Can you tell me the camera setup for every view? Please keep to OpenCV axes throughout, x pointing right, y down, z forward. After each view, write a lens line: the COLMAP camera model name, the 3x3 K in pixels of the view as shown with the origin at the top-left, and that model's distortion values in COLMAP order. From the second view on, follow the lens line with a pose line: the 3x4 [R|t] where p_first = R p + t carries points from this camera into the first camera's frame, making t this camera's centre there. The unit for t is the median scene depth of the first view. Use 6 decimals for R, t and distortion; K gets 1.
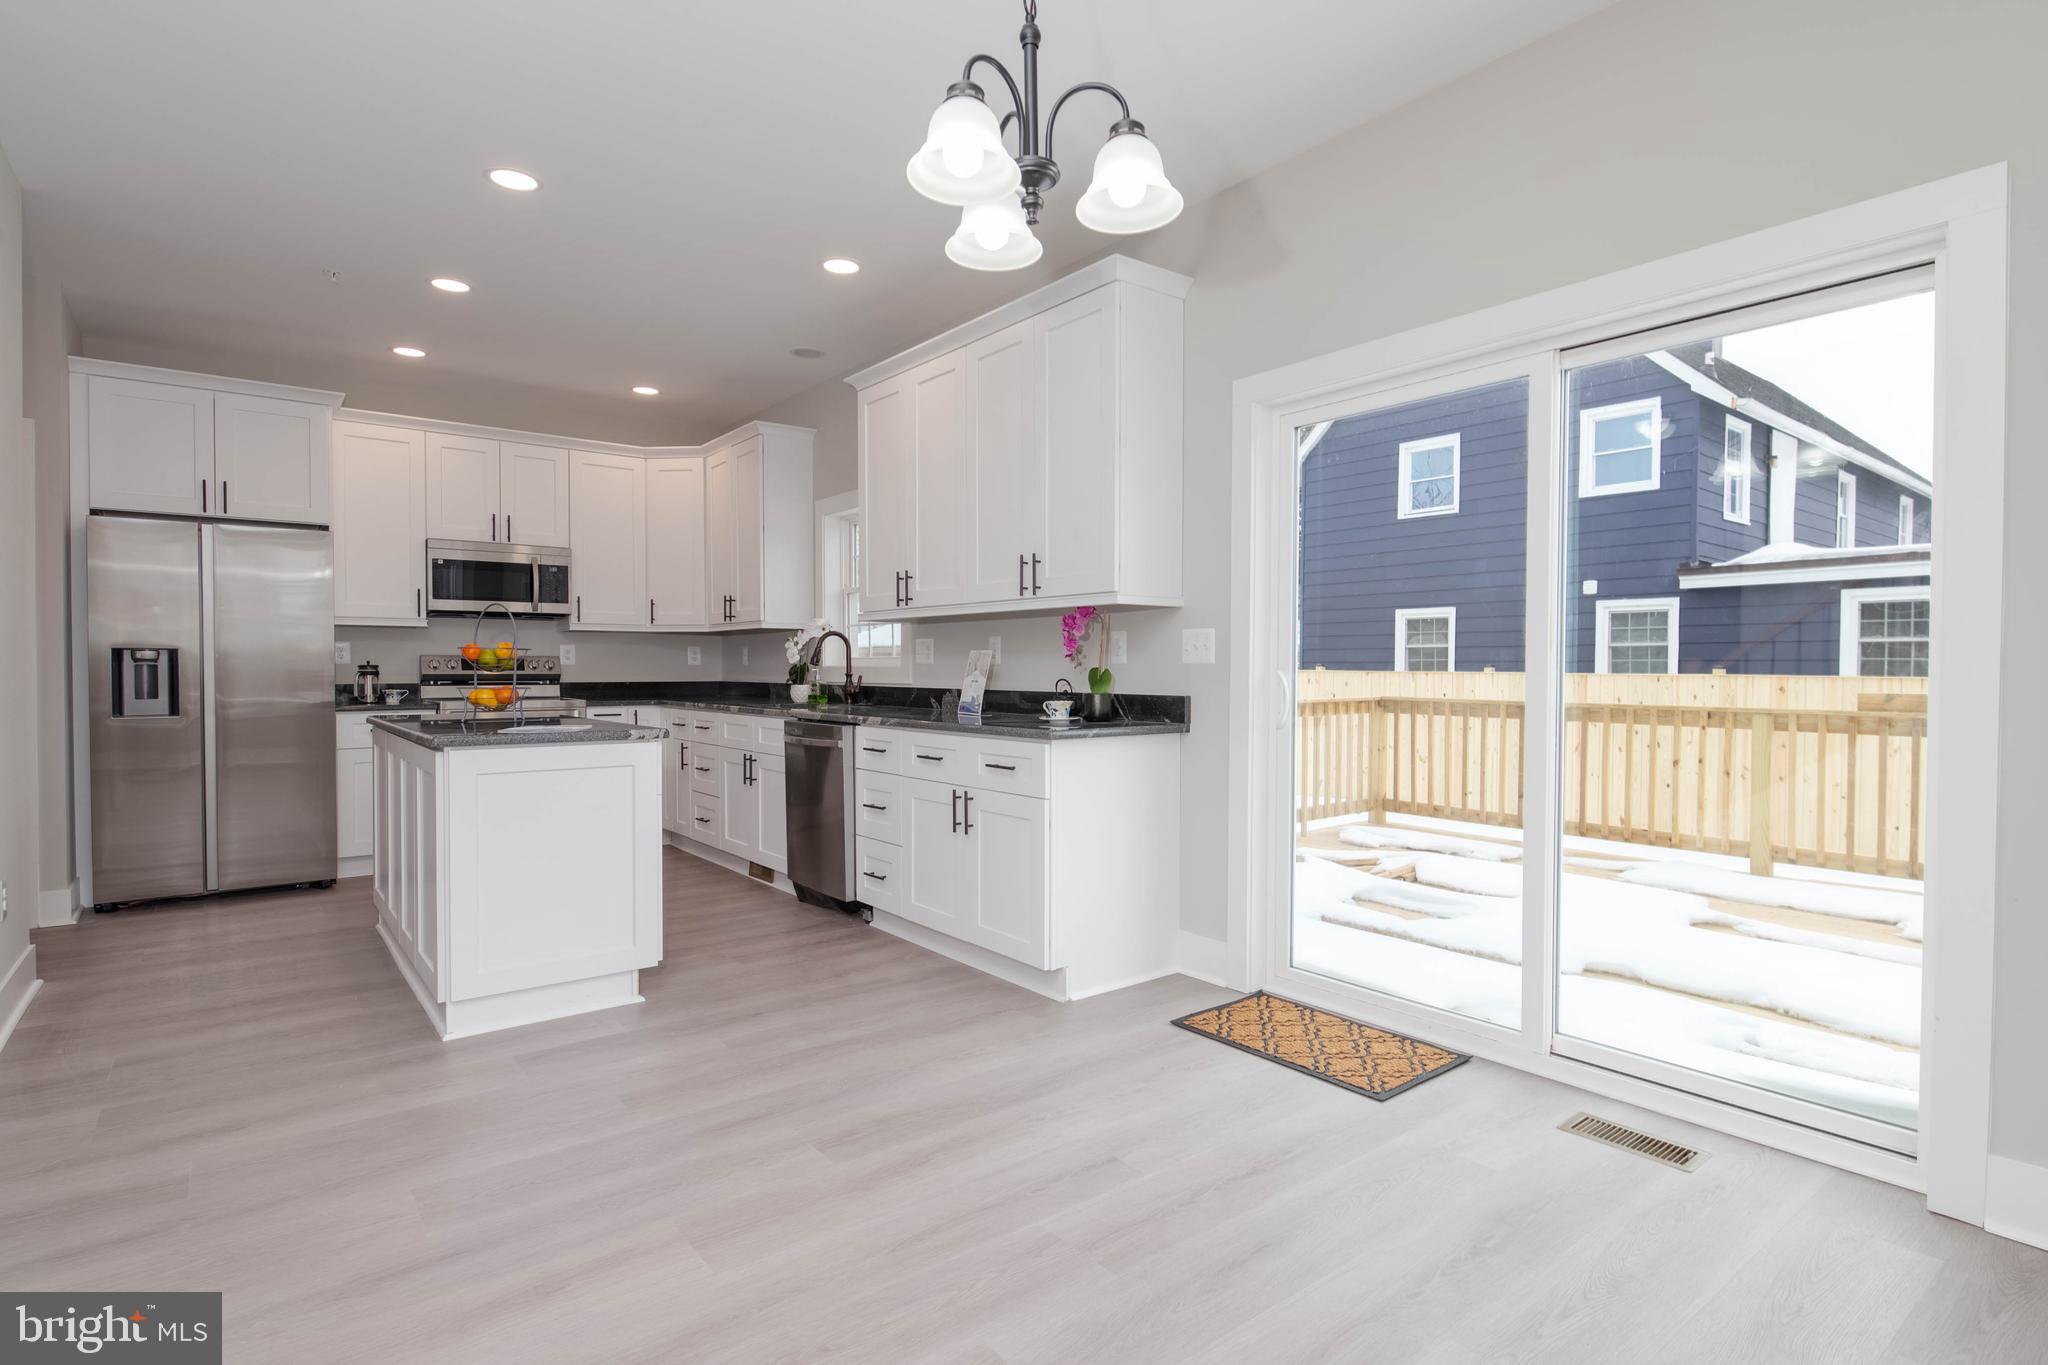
lens RADIAL K [[1027.3, 0, 1038.1], [0, 1027.3, 684.8], [0, 0, 1]] dist [0.001118, -0.001242]
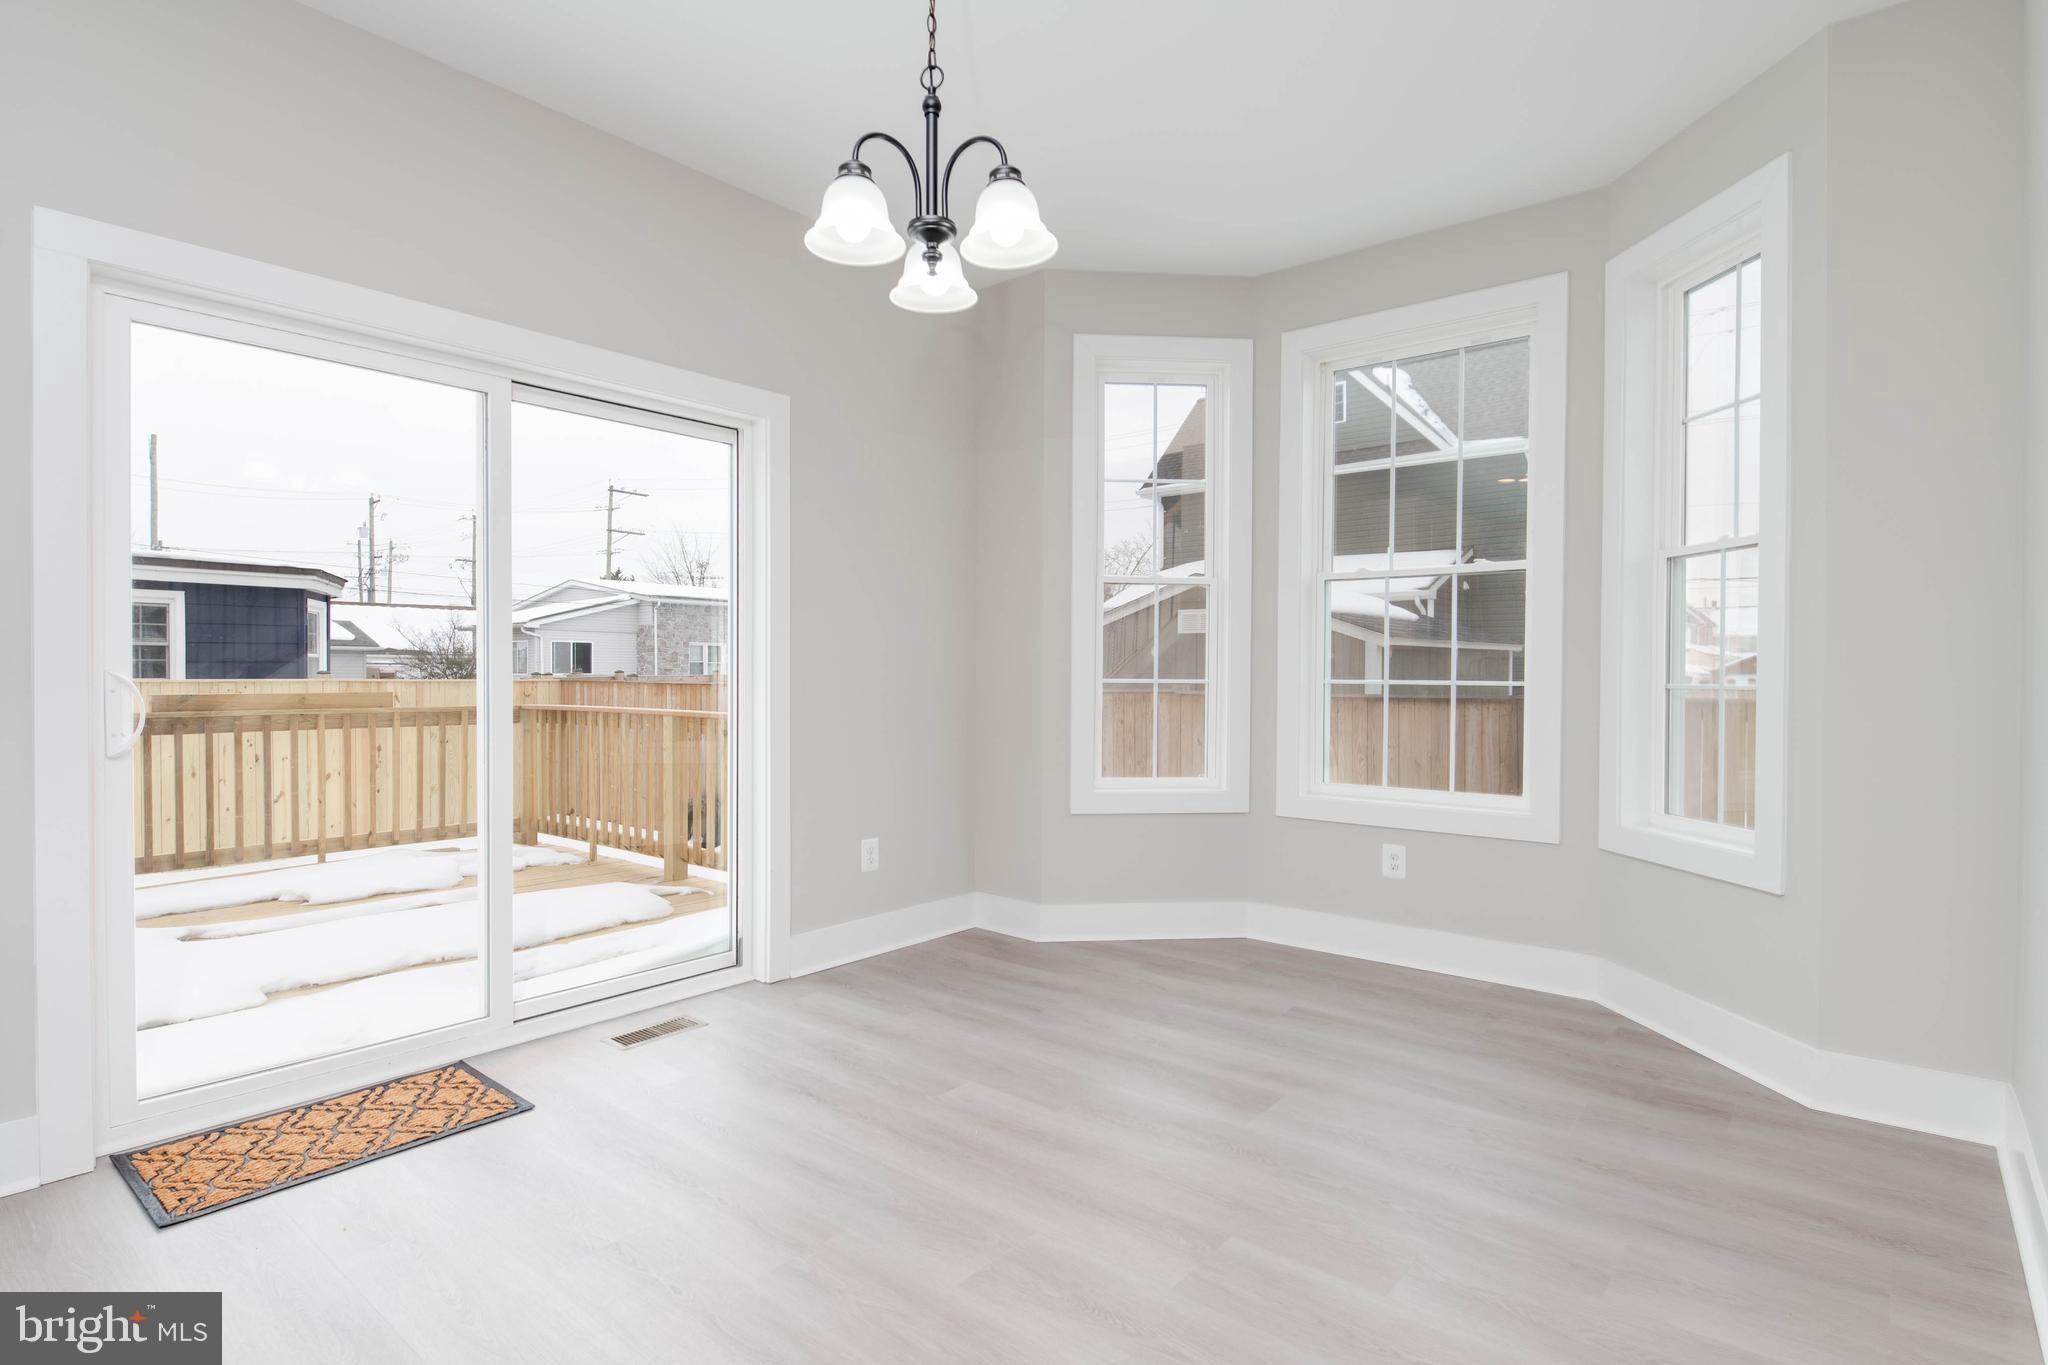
lens RADIAL K [[1027.3, 0, 1038.1], [0, 1027.3, 684.8], [0, 0, 1]] dist [0.001118, -0.001242]
pose [[-0.214193, -0.012167, 0.976716, -0.410032], [0.012943, 0.999799, 0.015293, -0.006330], [-0.976706, 0.015918, -0.213992, 0.408384]]
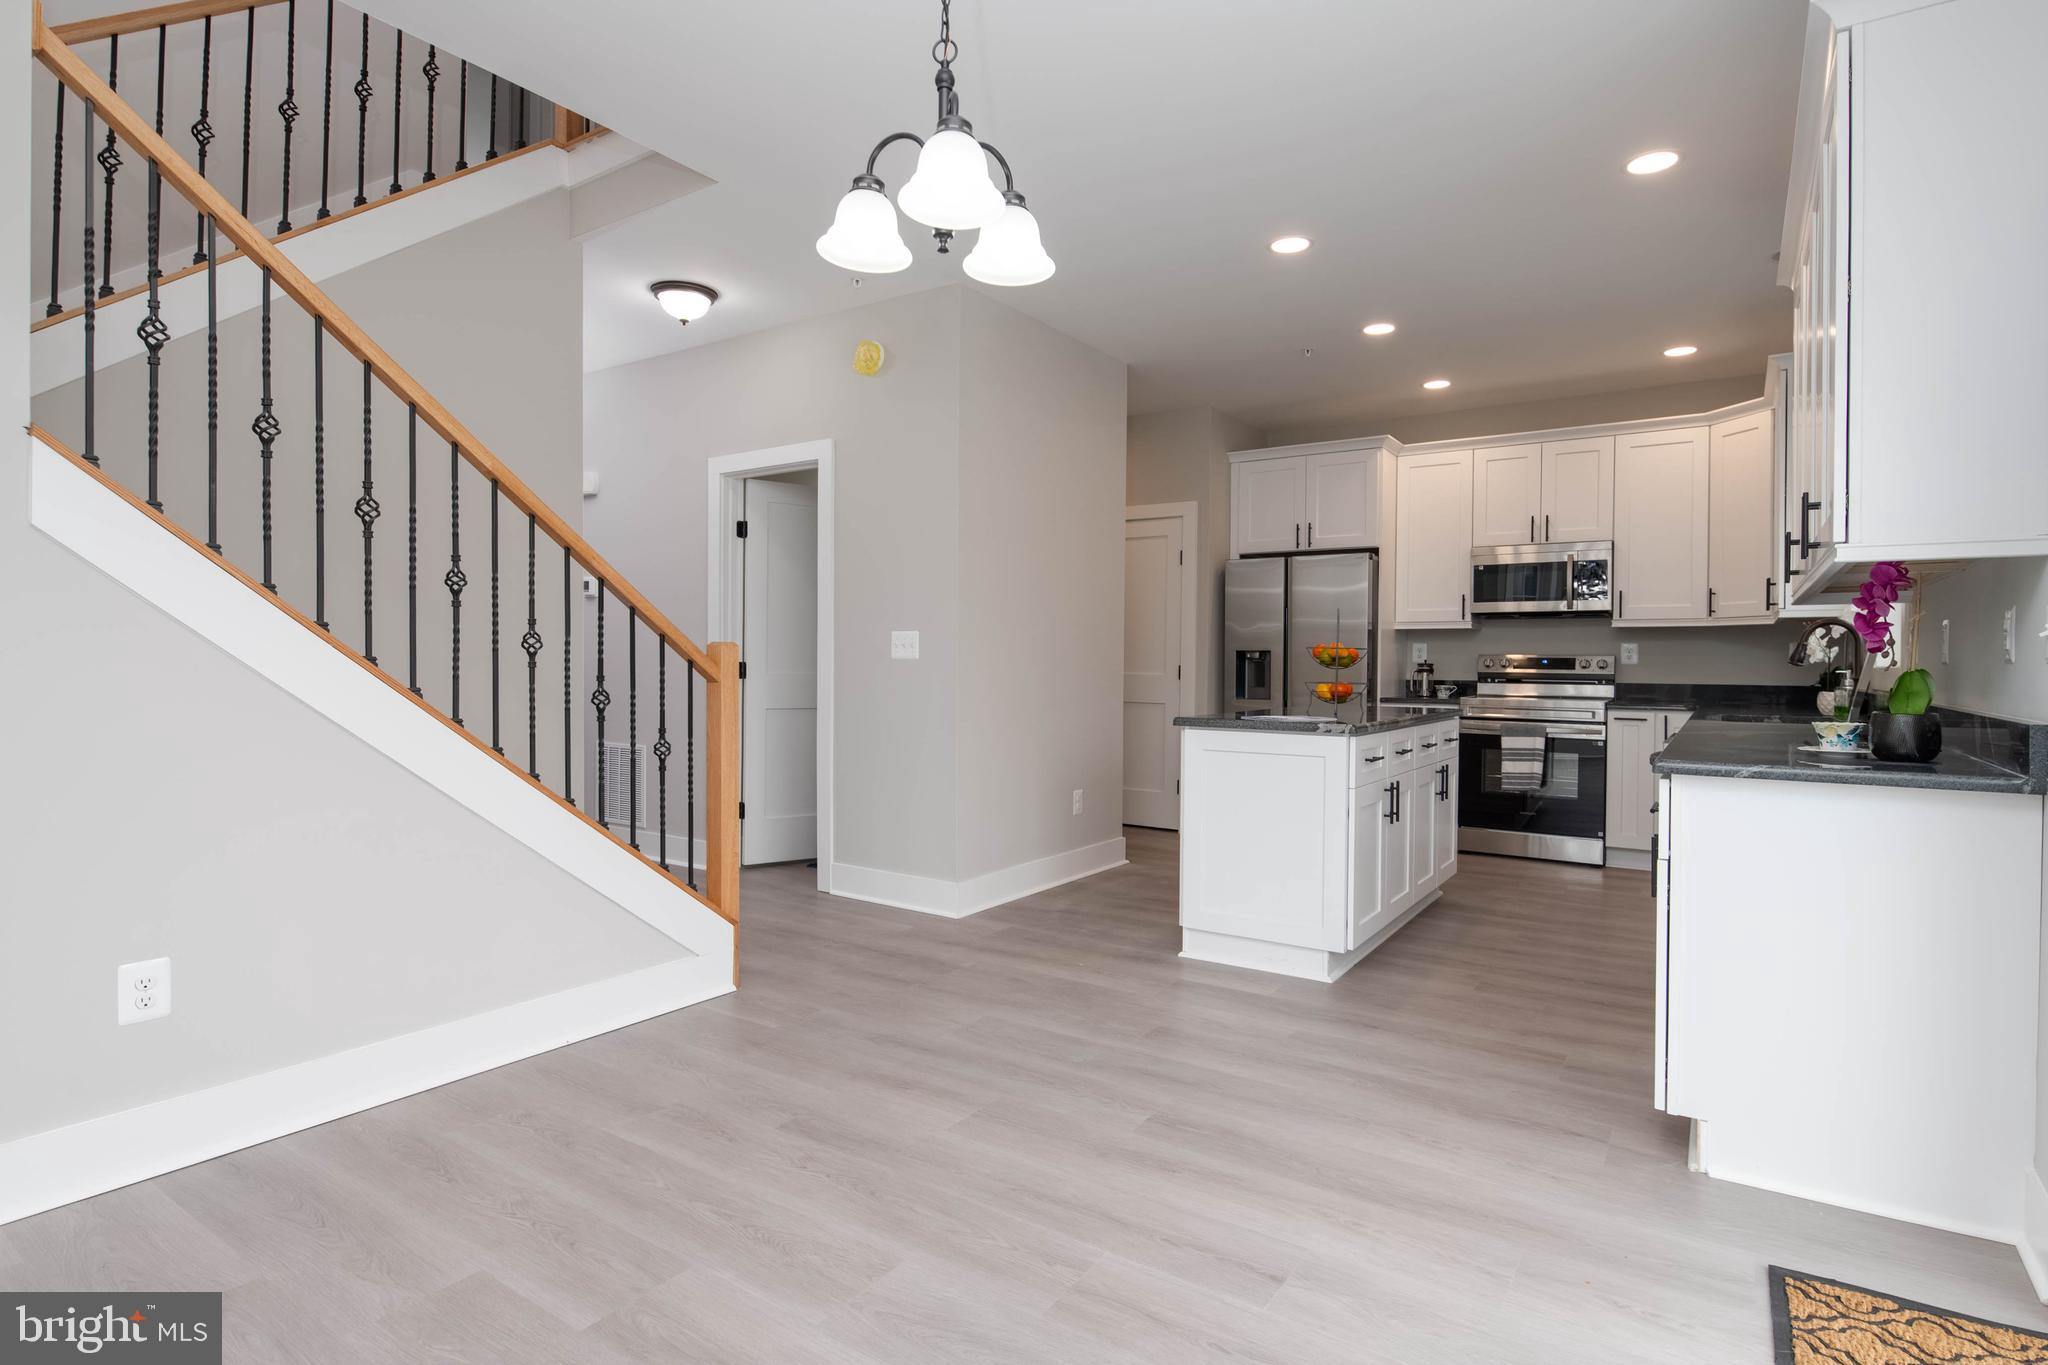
lens RADIAL K [[1037.4, 0, 1034.6], [0, 1037.4, 672.2], [0, 0, 1]] dist [0.000098, -0.000648]
pose [[0.310510, 0.011289, -0.950503, 0.378973], [-0.024082, 0.999702, 0.004006, -0.004261], [0.950265, 0.021646, 0.310690, 0.272927]]
